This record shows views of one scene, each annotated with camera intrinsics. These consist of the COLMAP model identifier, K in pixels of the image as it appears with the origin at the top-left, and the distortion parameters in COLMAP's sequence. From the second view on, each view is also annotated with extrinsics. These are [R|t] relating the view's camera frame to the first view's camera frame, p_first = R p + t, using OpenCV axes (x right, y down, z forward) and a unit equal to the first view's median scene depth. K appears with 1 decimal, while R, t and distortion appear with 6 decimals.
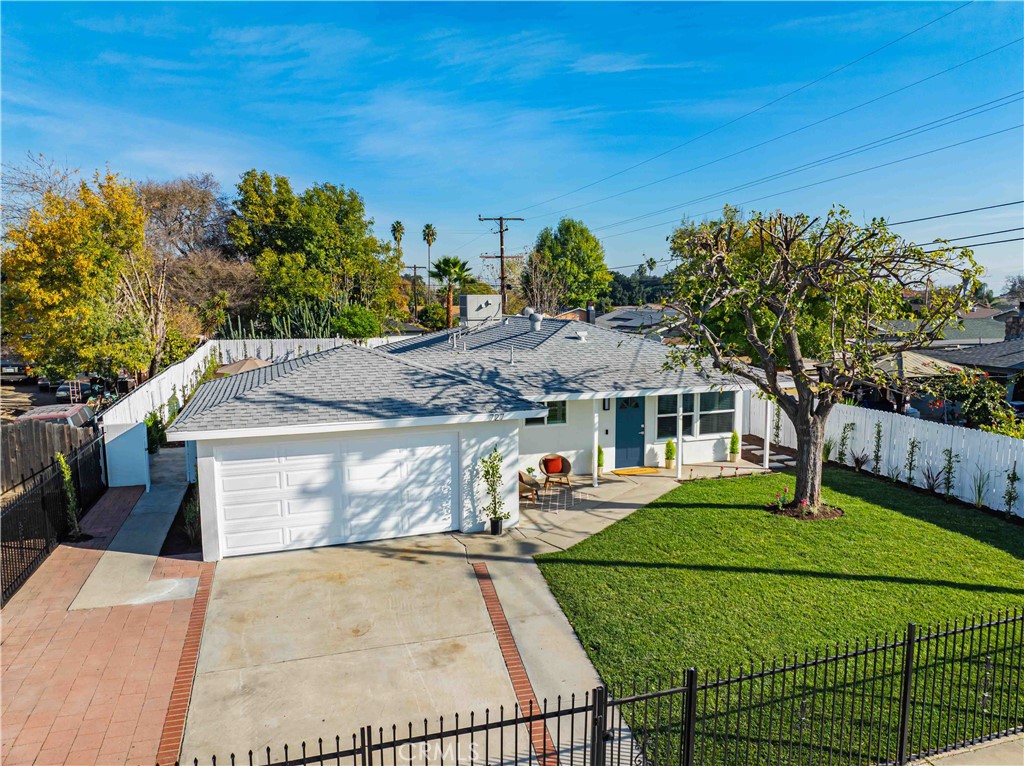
lens RADIAL K [[715.0, 0, 512.0], [0, 715.0, 383.0], [0, 0, 1]] dist [-0.027450, 0.003257]
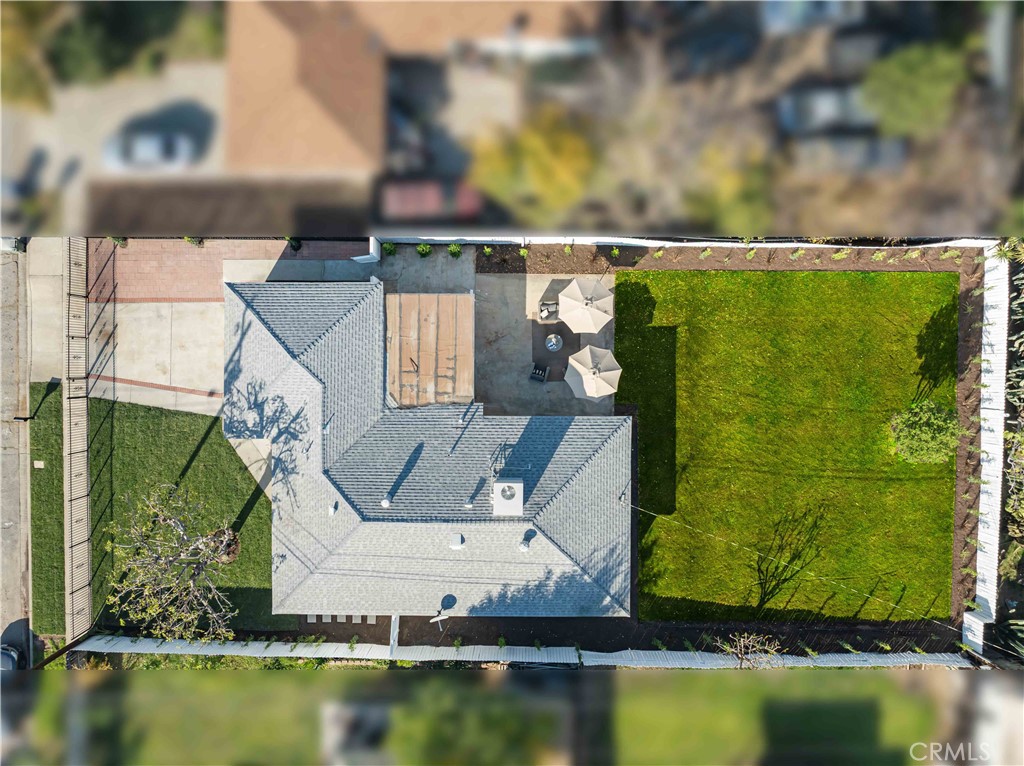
lens RADIAL K [[715.0, 0, 512.0], [0, 715.0, 383.0], [0, 0, 1]] dist [-0.027450, 0.003257]
pose [[-0.320695, 0.946819, 0.026247, -0.462336], [-0.111975, -0.065414, 0.991556, -2.270240], [0.940541, 0.315047, 0.126998, 1.508572]]
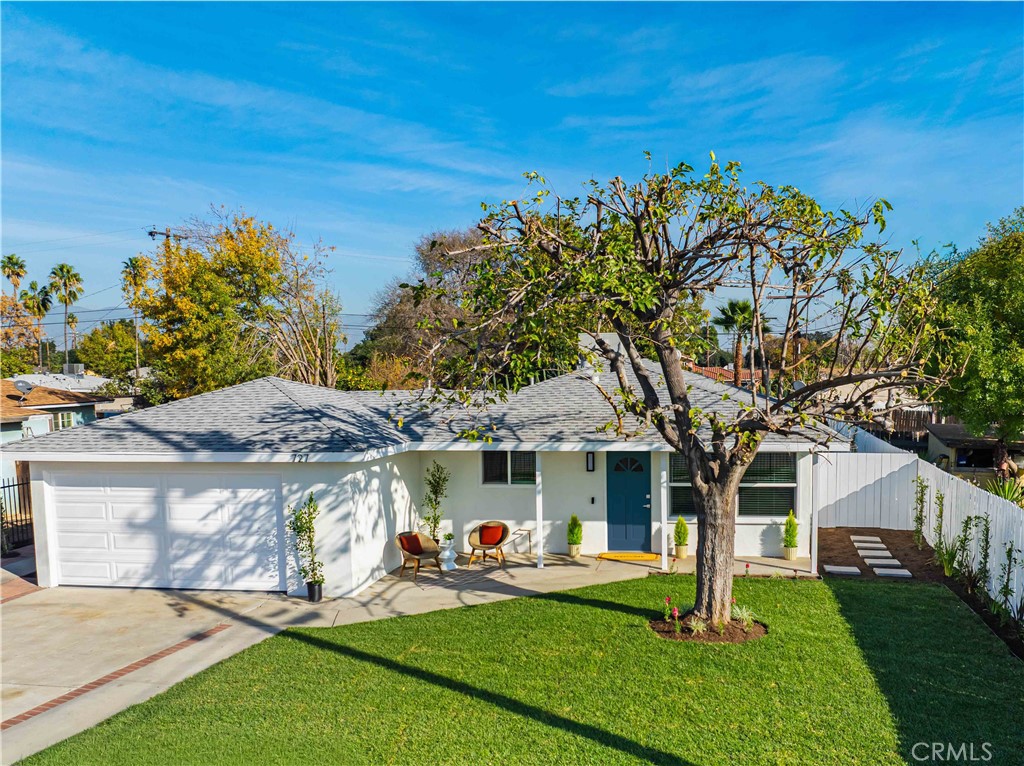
lens RADIAL K [[847.0, 0, 619.5], [0, 847.0, 387.5], [0, 0, 1]] dist [-0.032005, 0.007228]
pose [[0.898184, 0.008276, -0.439541, 0.736707], [-0.047820, 0.995730, -0.078968, 0.024421], [0.437010, 0.091947, 0.894744, 0.255142]]
